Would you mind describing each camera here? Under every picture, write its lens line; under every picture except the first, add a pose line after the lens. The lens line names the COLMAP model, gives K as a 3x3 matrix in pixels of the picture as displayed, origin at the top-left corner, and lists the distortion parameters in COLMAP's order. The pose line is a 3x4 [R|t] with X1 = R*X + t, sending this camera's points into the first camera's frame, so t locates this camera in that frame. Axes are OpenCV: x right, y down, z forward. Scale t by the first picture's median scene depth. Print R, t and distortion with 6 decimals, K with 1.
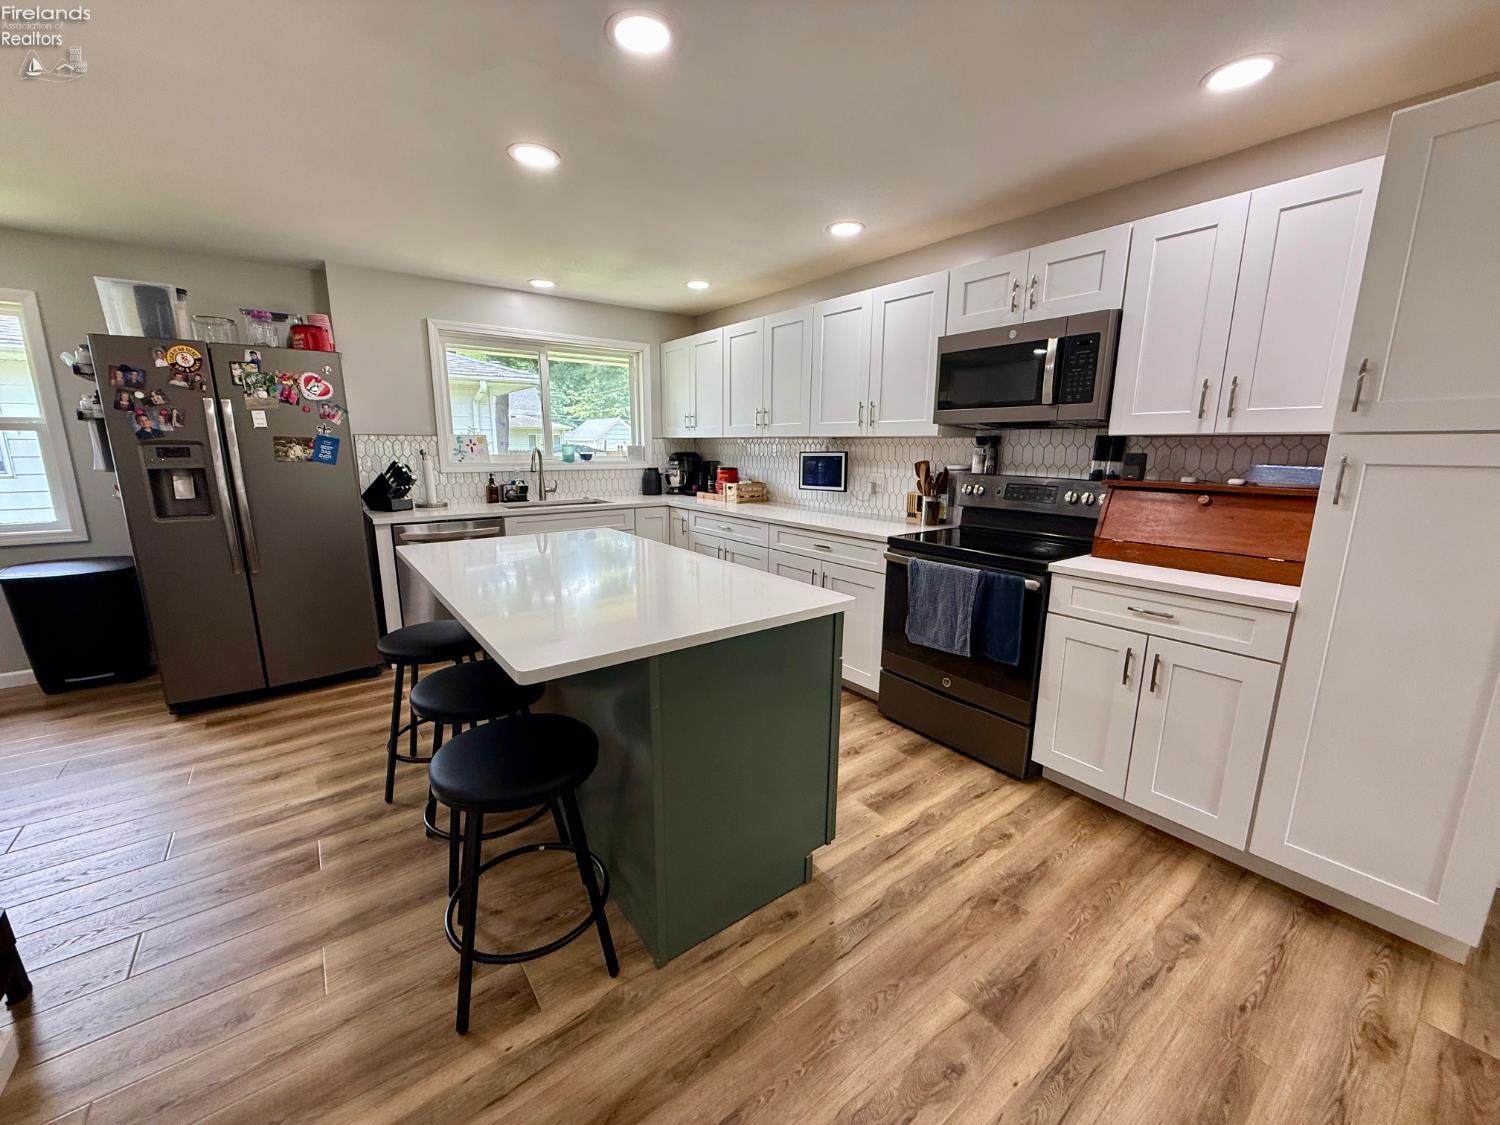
lens RADIAL K [[596.4, 0, 742.1], [0, 596.4, 560.1], [0, 0, 1]] dist [-0.003155, 0.000237]
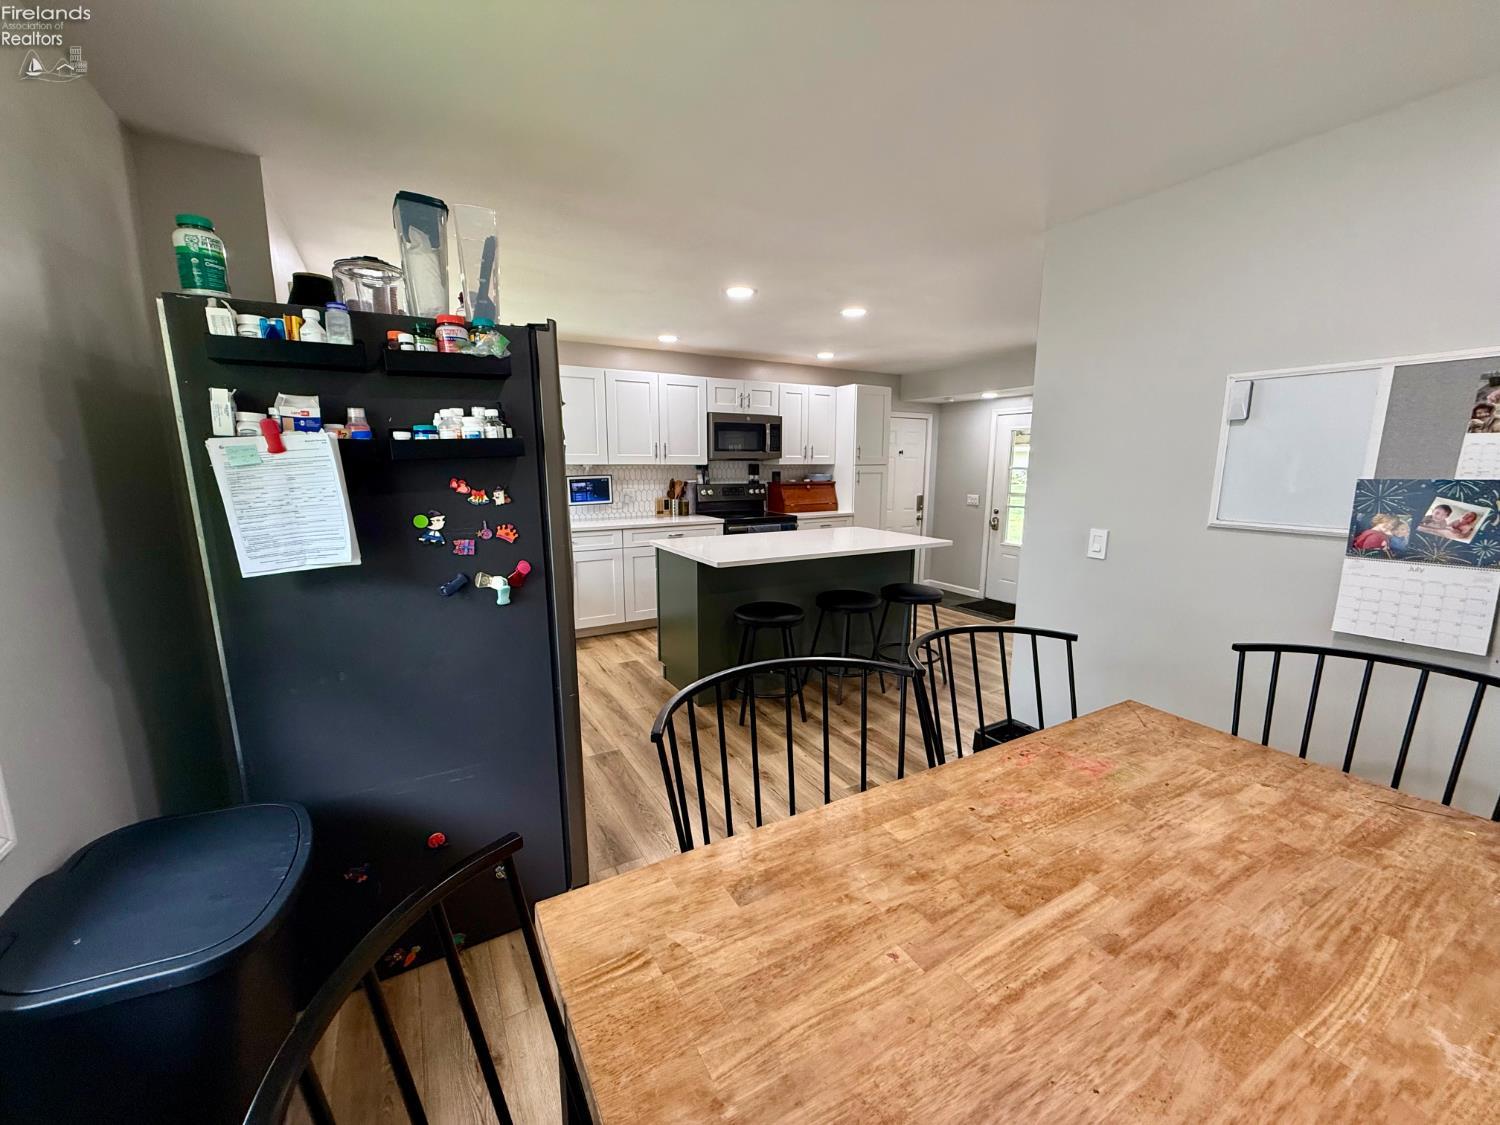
lens RADIAL K [[596.4, 0, 738.1], [0, 596.4, 571.3], [0, 0, 1]] dist [-0.003155, 0.000237]
pose [[0.121291, -0.189024, 0.974453, -1.609922], [0.188955, 0.968146, 0.164282, -0.183092], [-0.974466, 0.164202, 0.153144, 0.714670]]
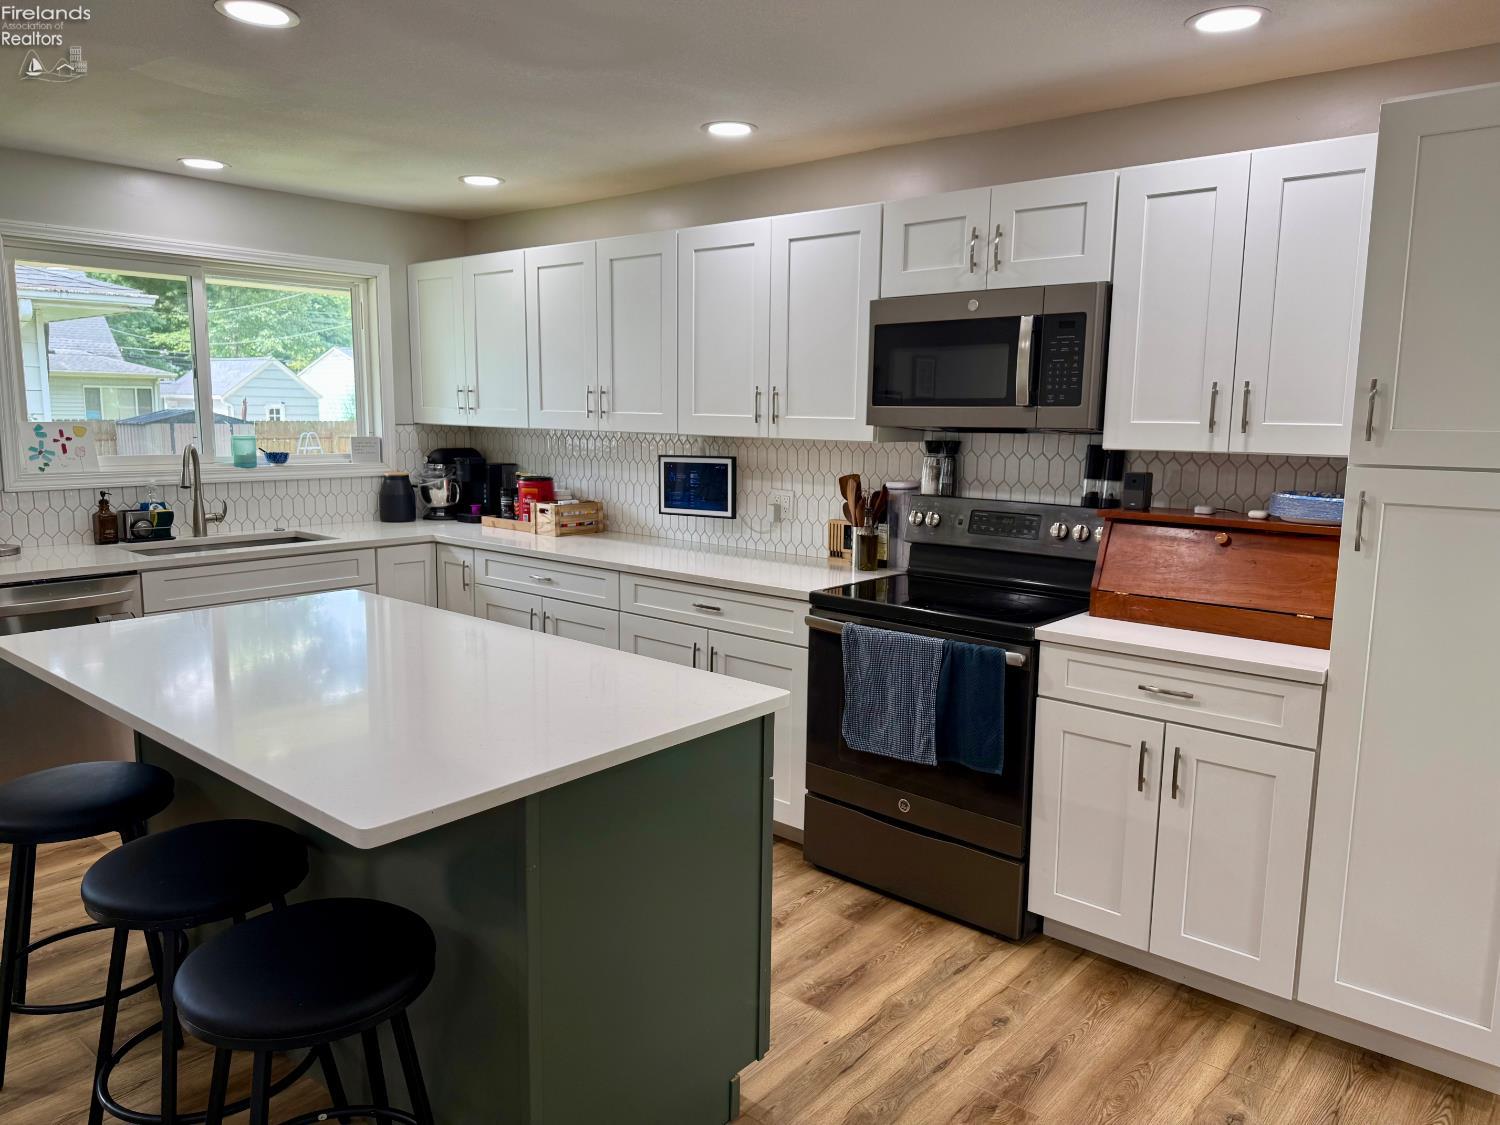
lens RADIAL K [[1052.4, 0, 743.2], [0, 1052.4, 554.2], [0, 0, 1]] dist [0.050677, -0.068837]
pose [[0.976646, -0.022342, 0.213690, -0.080971], [0.034160, 0.998075, -0.051771, -0.023730], [-0.212122, 0.057861, 0.975529, -0.140228]]
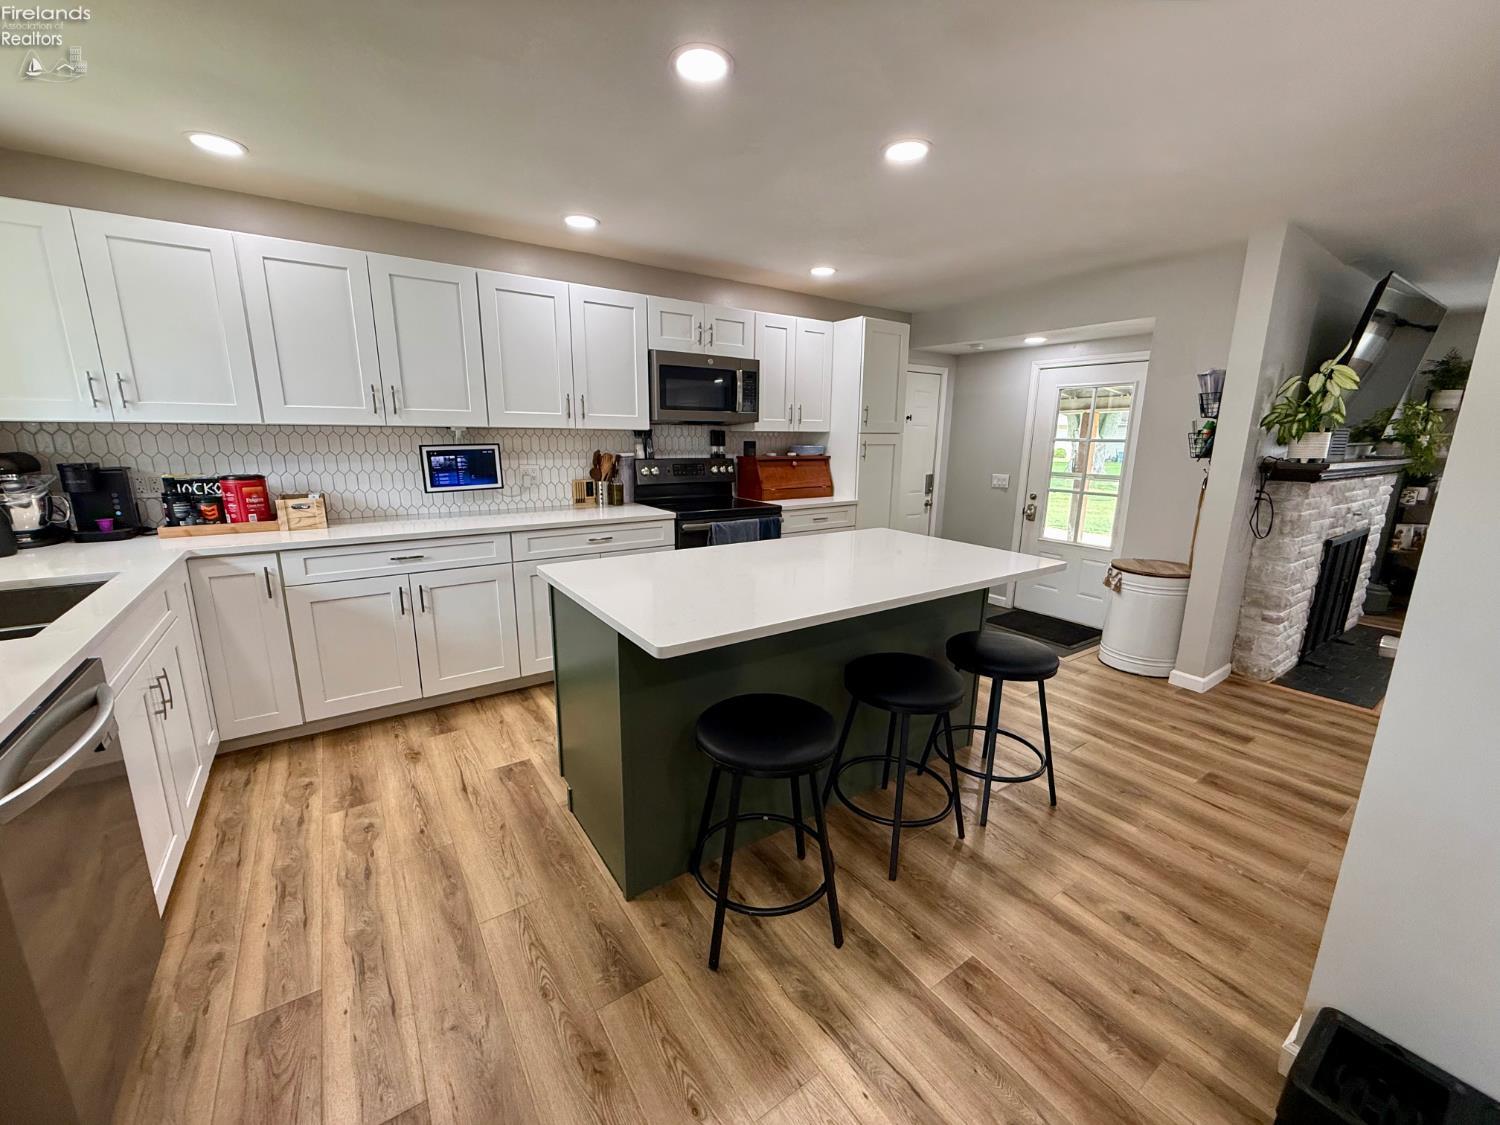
lens RADIAL K [[596.4, 0, 739.7], [0, 596.4, 567.6], [0, 0, 1]] dist [-0.003155, 0.000237]
pose [[0.042362, -0.231070, 0.972014, -0.981248], [0.178604, 0.958968, 0.220185, -0.182357], [-0.983009, 0.164278, 0.081894, 0.803996]]
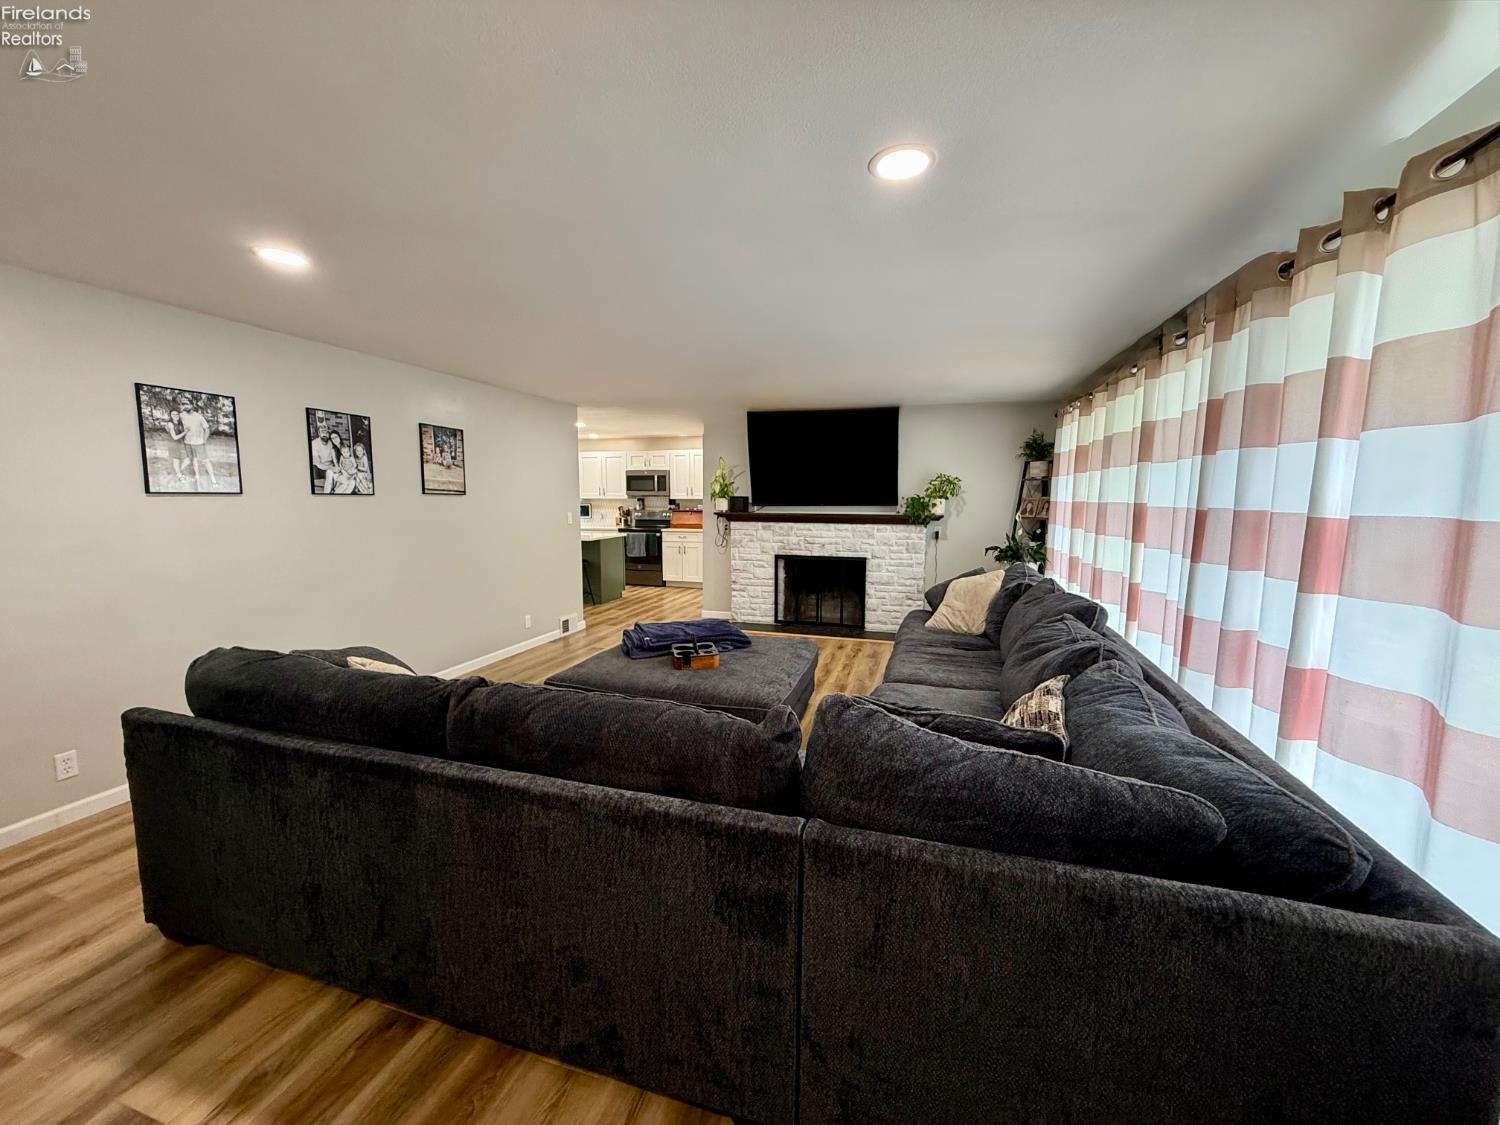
lens RADIAL K [[596.4, 0, 755.1], [0, 596.4, 565.1], [0, 0, 1]] dist [-0.003155, 0.000237]
pose [[0.801144, -0.075533, 0.593686, -1.172813], [0.118209, 0.992432, -0.033252, 0.378049], [-0.586682, 0.096819, 0.804009, -2.190852]]
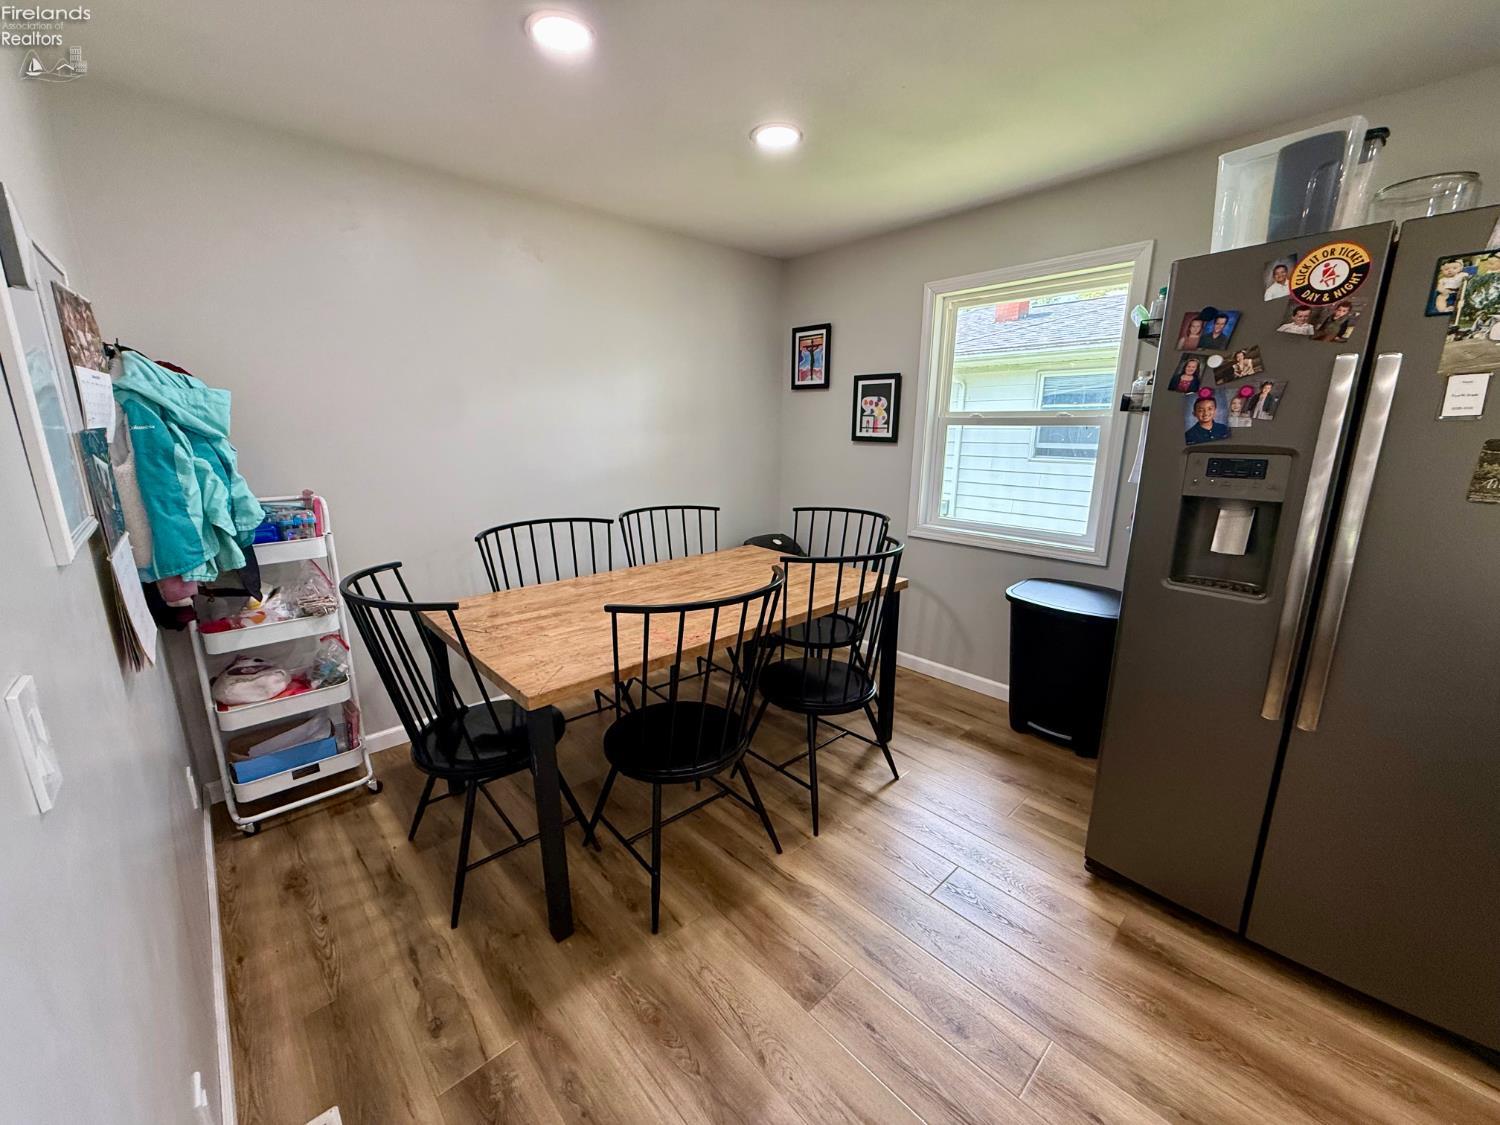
lens RADIAL K [[596.4, 0, 729.1], [0, 596.4, 571.3], [0, 0, 1]] dist [-0.003155, 0.000237]
pose [[0.080222, 0.230121, -0.969850, -0.467891], [-0.189866, 0.958699, 0.211770, -0.121931], [0.978527, 0.167153, 0.120601, 0.521294]]
